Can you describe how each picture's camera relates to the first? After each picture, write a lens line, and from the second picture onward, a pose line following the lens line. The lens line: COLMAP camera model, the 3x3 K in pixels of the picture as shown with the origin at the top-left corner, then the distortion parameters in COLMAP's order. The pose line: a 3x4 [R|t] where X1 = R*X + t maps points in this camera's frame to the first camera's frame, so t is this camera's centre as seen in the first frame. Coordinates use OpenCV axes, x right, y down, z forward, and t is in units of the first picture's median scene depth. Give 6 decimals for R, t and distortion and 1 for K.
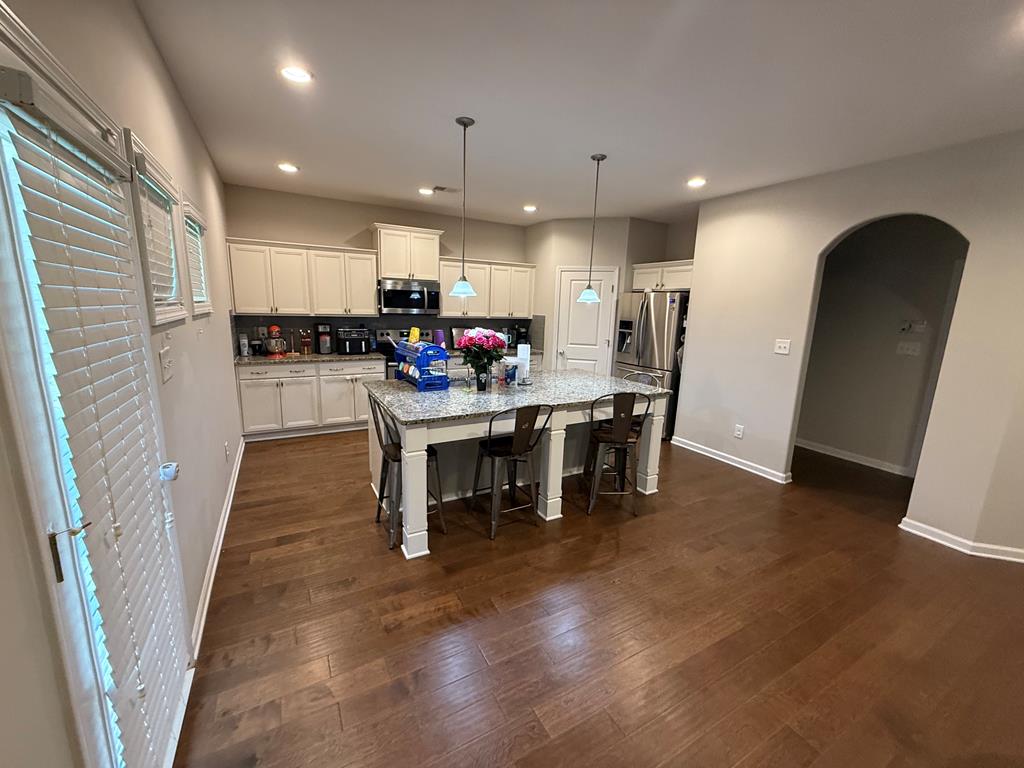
lens RADIAL K [[407.9, 0, 512.0], [0, 407.9, 384.0], [0, 0, 1]] dist [-0.000027, 0.000394]
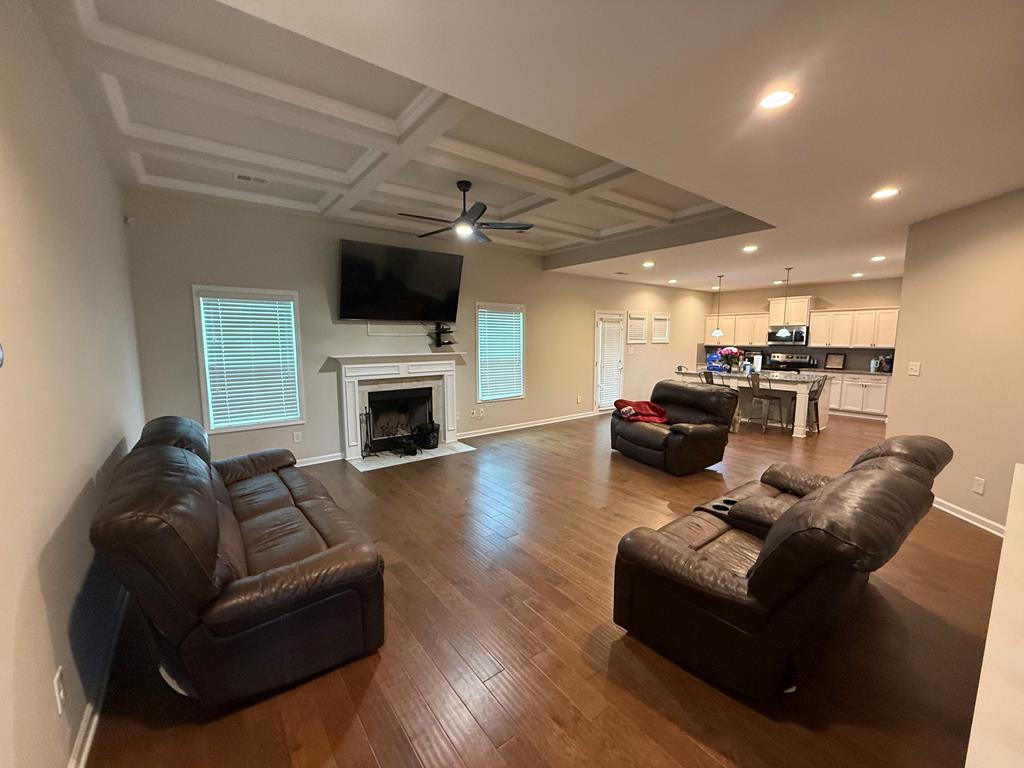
lens RADIAL K [[407.9, 0, 512.0], [0, 407.9, 384.0], [0, 0, 1]] dist [-0.000027, 0.000394]
pose [[0.149732, 0.079835, -0.985498, 1.419592], [-0.185603, 0.981285, 0.051294, 0.131347], [0.971150, 0.175231, 0.161747, -0.430021]]
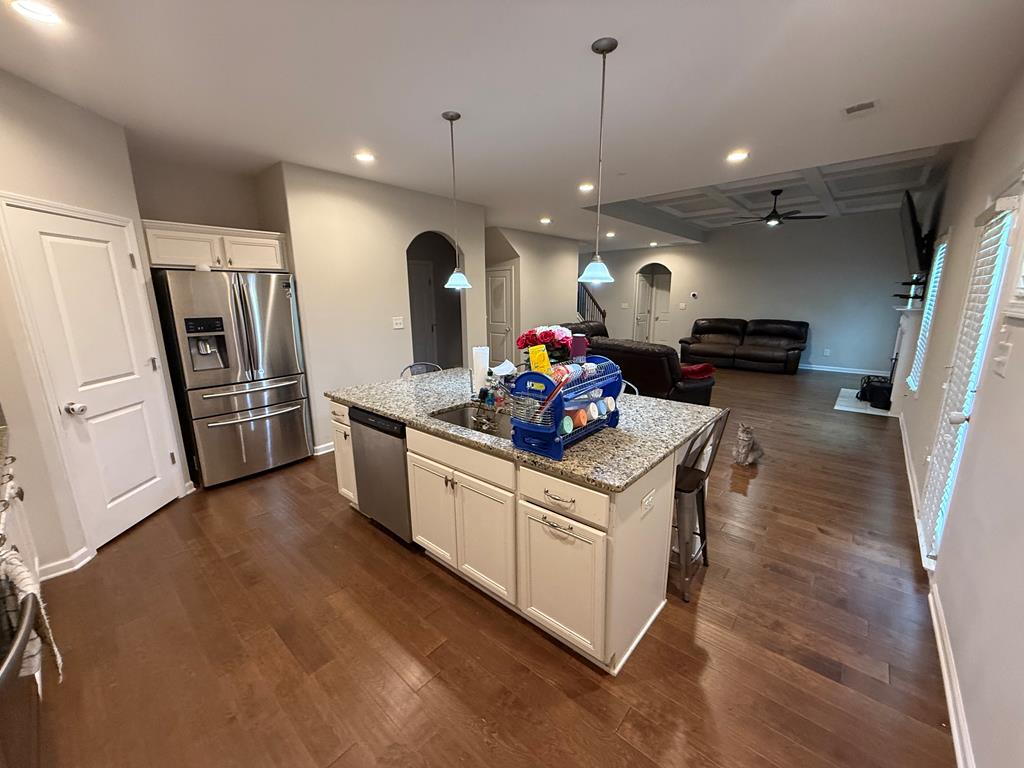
lens RADIAL K [[407.9, 0, 512.0], [0, 407.9, 384.0], [0, 0, 1]] dist [-0.000027, 0.000394]
pose [[-0.337822, -0.226826, 0.913469, -0.476705], [0.180799, 0.936813, 0.299486, -0.174335], [-0.923682, 0.266328, -0.275466, 0.828700]]
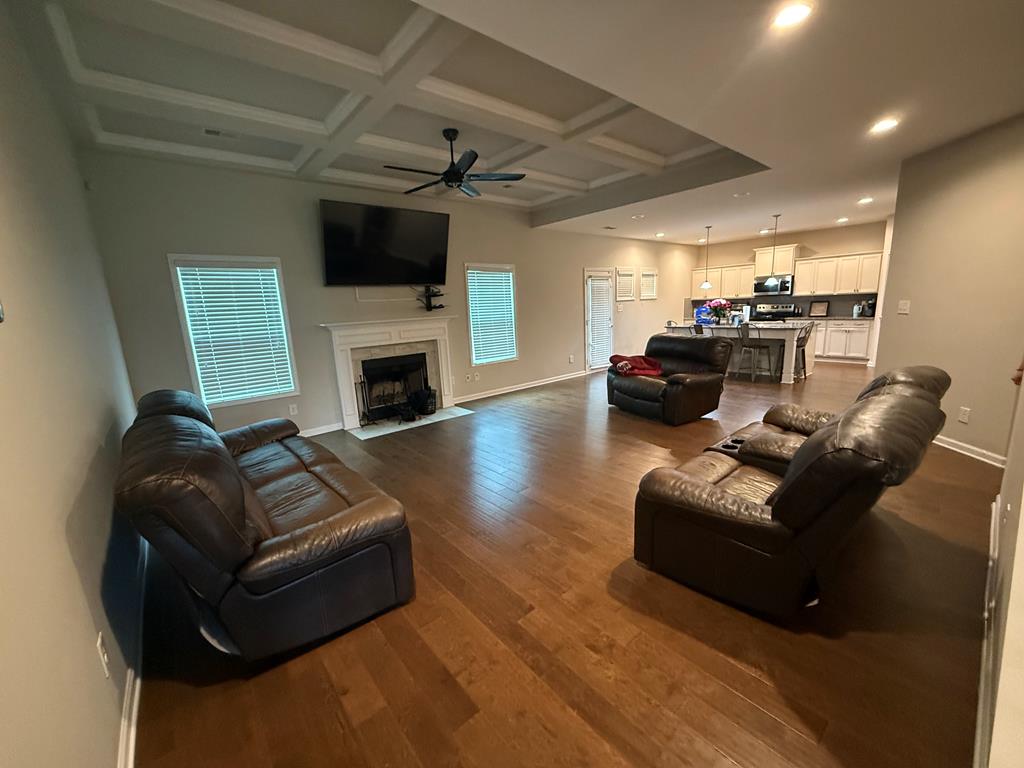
lens RADIAL K [[407.3, 0, 512.0], [0, 407.3, 384.0], [0, 0, 1]] dist [-0.000356, -0.000304]
pose [[0.192526, 0.147737, -0.970107, 1.409298], [-0.137102, 0.982955, 0.122485, 0.156600], [0.971667, 0.109422, 0.209499, -0.457660]]
